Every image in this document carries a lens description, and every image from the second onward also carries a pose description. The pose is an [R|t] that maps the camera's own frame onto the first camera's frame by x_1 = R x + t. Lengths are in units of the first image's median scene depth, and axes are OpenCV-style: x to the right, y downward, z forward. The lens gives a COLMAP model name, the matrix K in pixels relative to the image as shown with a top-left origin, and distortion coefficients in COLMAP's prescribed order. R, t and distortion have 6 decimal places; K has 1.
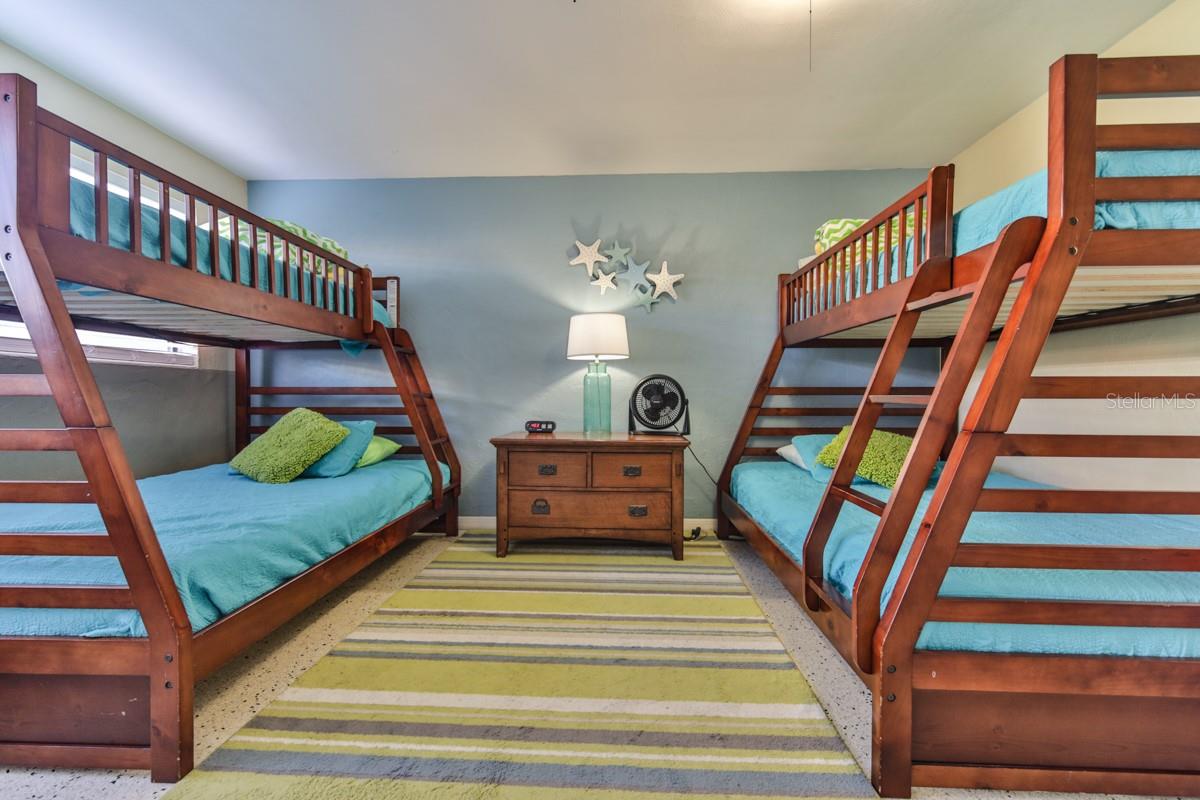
lens RADIAL K [[484.0, 0, 600.3], [0, 484.0, 398.3], [0, 0, 1]] dist [-0.001855, 0.000113]
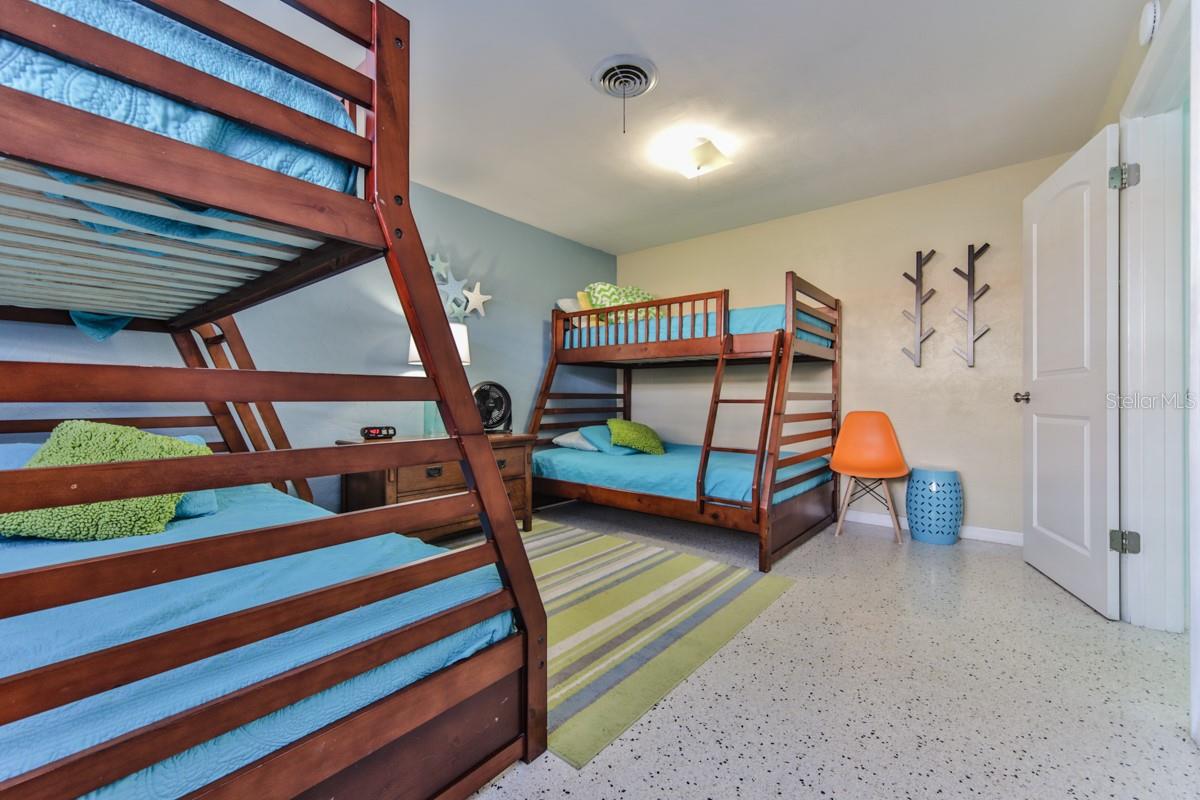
lens RADIAL K [[484.0, 0, 600.0], [0, 484.0, 398.9], [0, 0, 1]] dist [-0.001855, 0.000113]
pose [[0.605833, -0.000272, 0.795592, -0.728269], [0.003518, 0.999991, -0.002336, -0.004088], [-0.795584, 0.004214, 0.605829, 0.095344]]
